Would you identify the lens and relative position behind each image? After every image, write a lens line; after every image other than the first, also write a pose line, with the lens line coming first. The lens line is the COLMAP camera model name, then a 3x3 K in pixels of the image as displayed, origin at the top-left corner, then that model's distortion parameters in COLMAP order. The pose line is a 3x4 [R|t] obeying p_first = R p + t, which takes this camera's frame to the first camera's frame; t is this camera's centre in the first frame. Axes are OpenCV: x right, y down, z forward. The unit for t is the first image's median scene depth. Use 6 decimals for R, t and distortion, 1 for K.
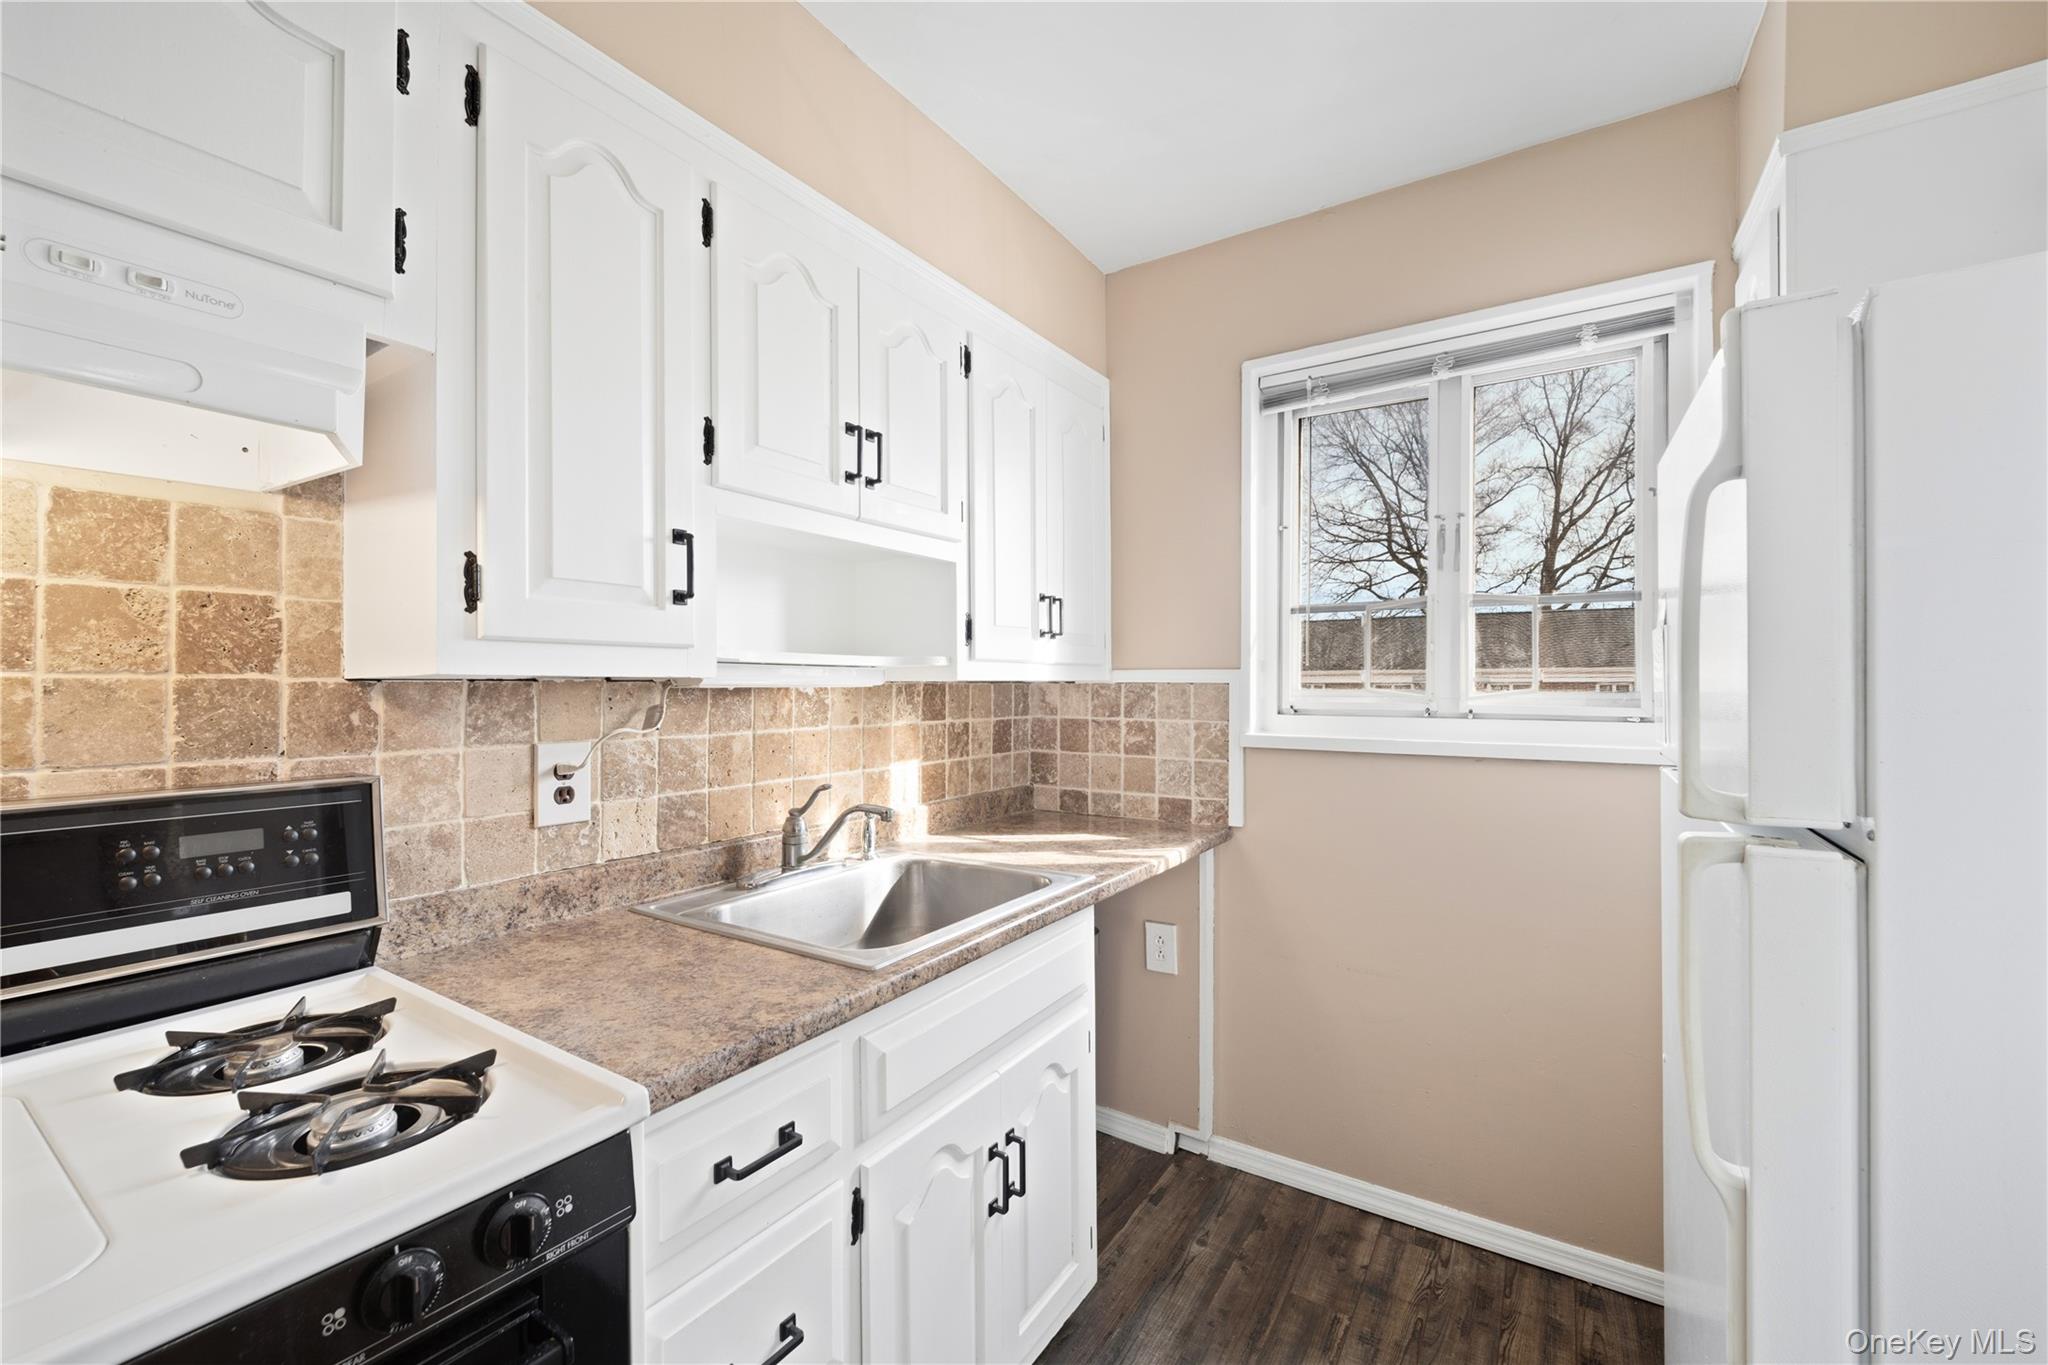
lens RADIAL K [[832.4, 0, 1031.0], [0, 832.4, 677.7], [0, 0, 1]] dist [0.010192, -0.012189]
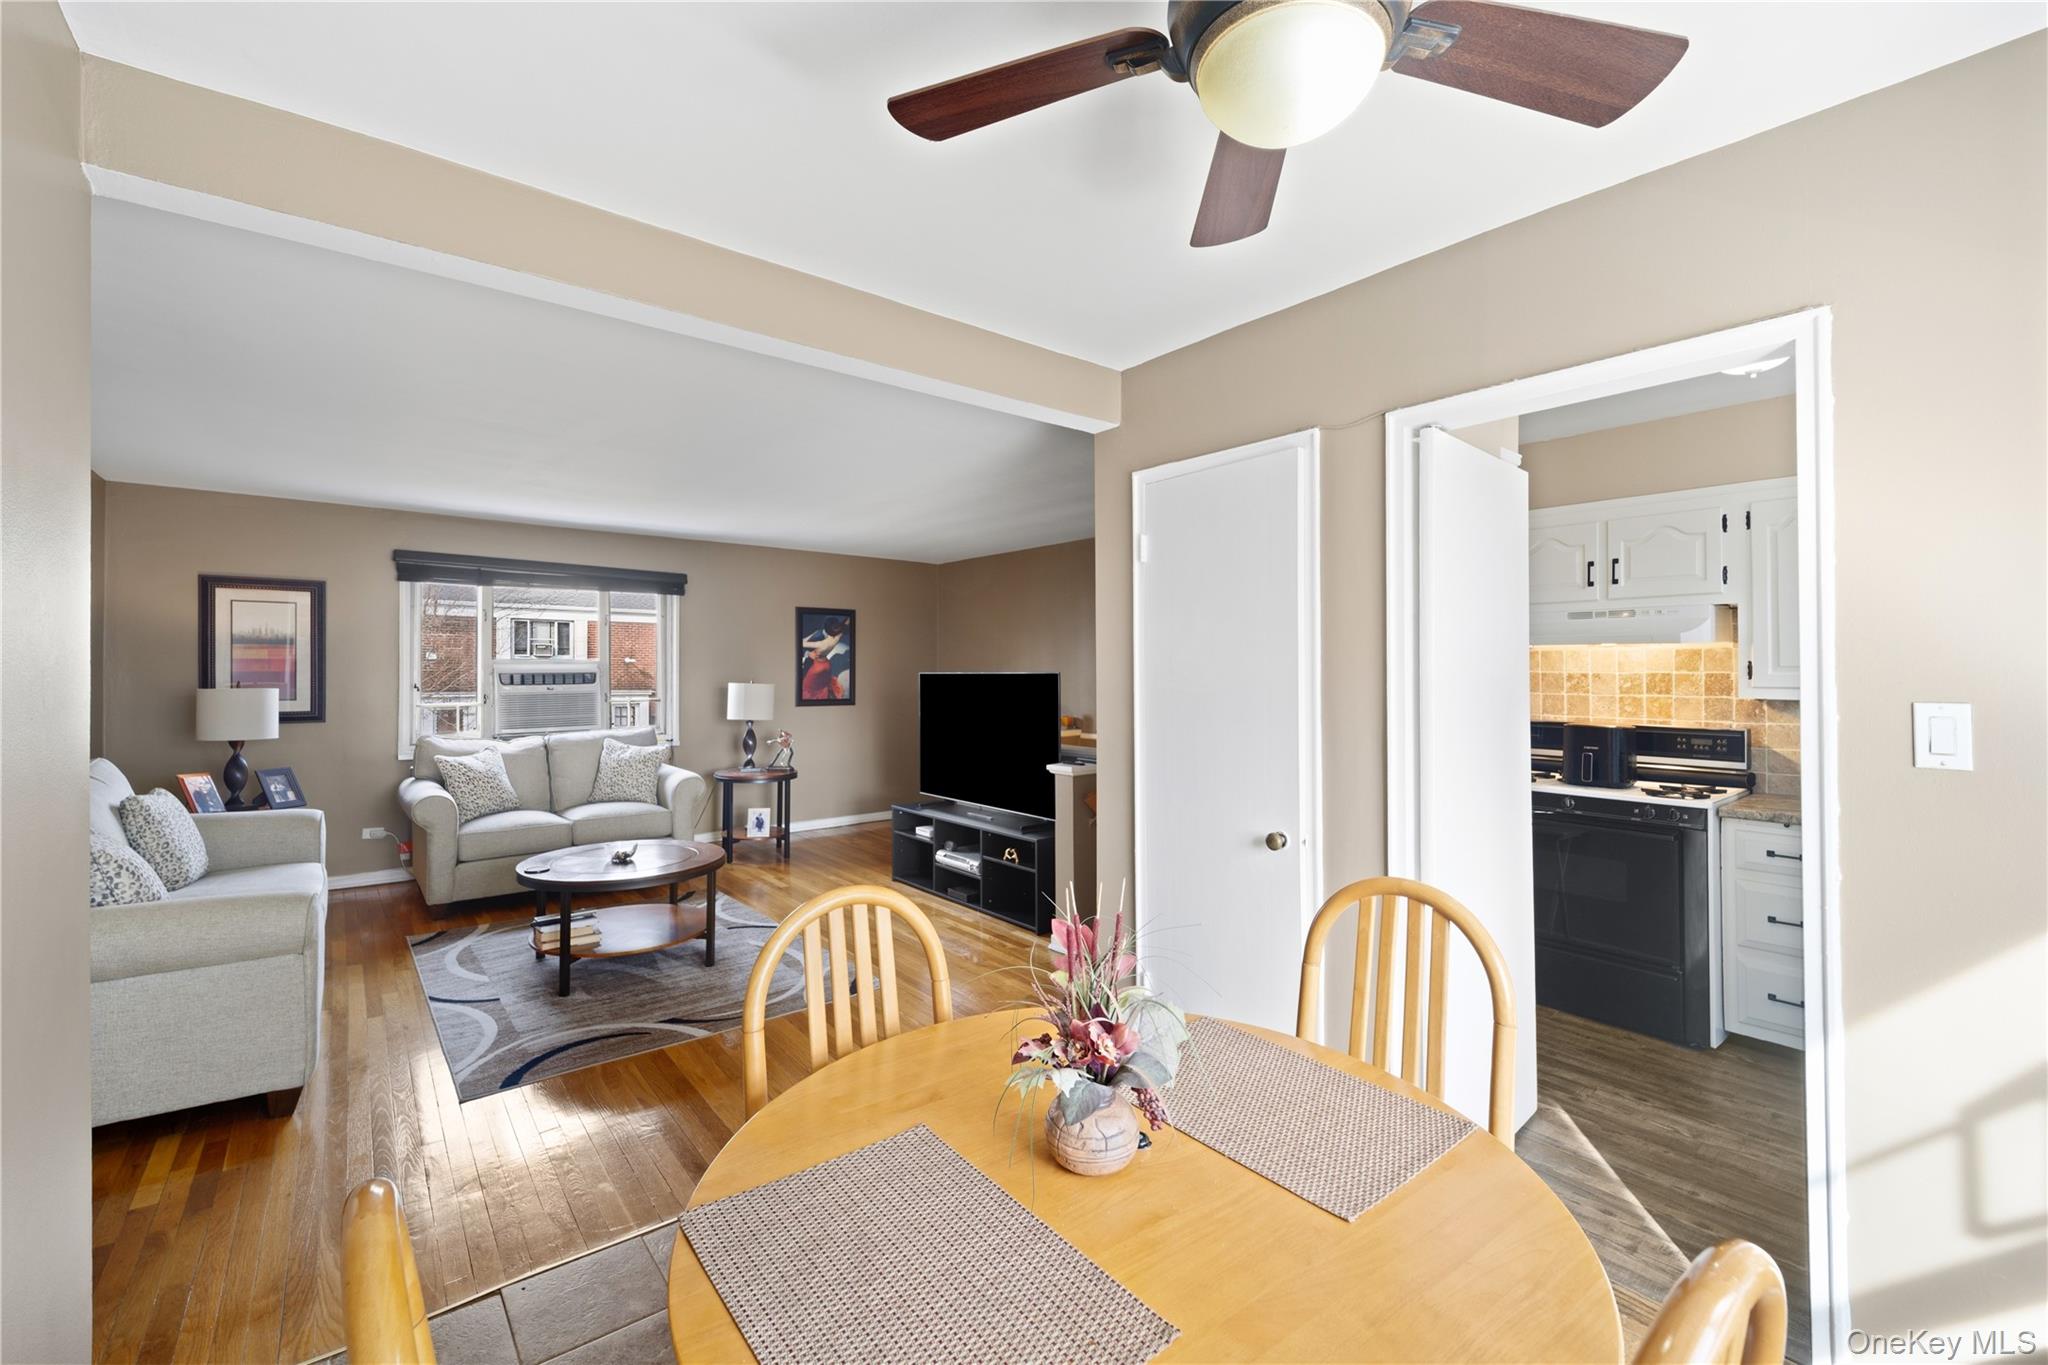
lens RADIAL K [[836.8, 0, 1025.2], [0, 836.8, 677.1], [0, 0, 1]] dist [0.010640, -0.015431]
pose [[-0.309879, 0.004279, -0.950766, 2.331263], [0.004902, 0.999984, 0.002902, -0.077807], [0.950763, -0.003761, -0.309895, -0.479414]]
